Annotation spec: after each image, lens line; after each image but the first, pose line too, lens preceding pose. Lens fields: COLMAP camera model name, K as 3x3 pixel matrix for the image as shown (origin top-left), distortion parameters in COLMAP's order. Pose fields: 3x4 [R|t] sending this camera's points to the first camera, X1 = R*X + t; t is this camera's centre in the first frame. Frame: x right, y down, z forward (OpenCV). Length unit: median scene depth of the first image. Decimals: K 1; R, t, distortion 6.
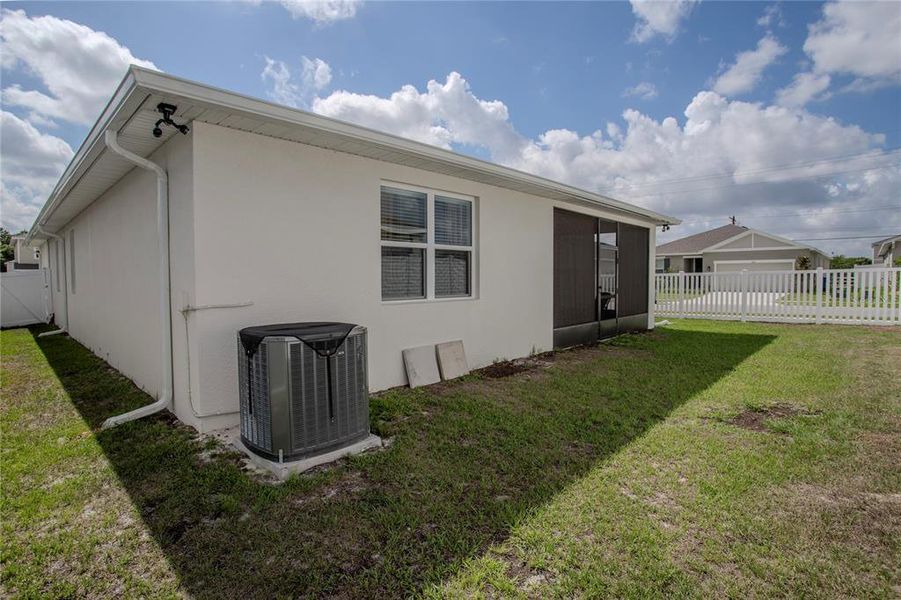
lens RADIAL K [[442.3, 0, 447.7], [0, 442.3, 300.8], [0, 0, 1]] dist [-0.030903, 0.002712]
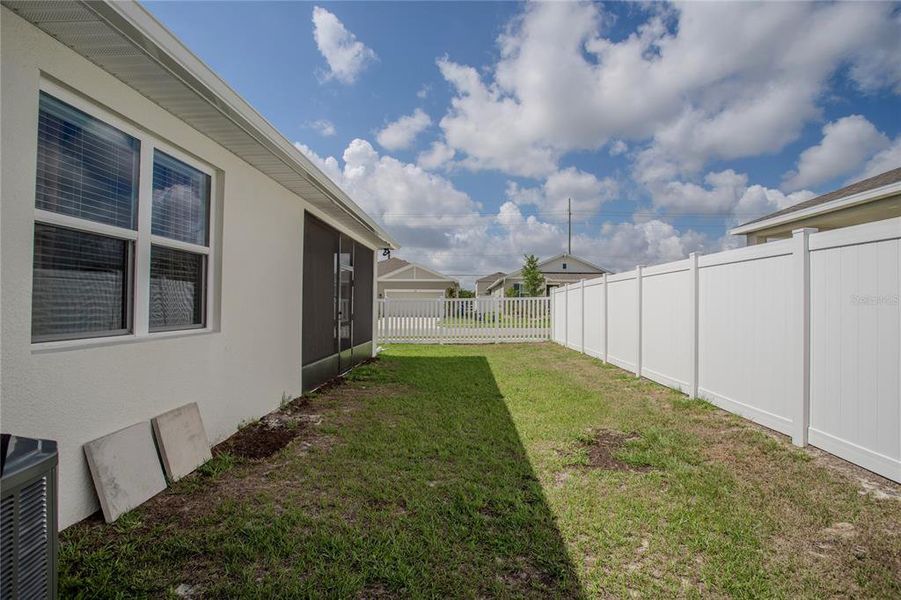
lens RADIAL K [[442.3, 0, 447.7], [0, 442.3, 299.4], [0, 0, 1]] dist [-0.030903, 0.002712]
pose [[0.745702, 0.018790, 0.666015, -0.067664], [0.022184, 0.998348, -0.053004, -0.006152], [-0.665910, 0.054300, 0.744053, 0.209568]]
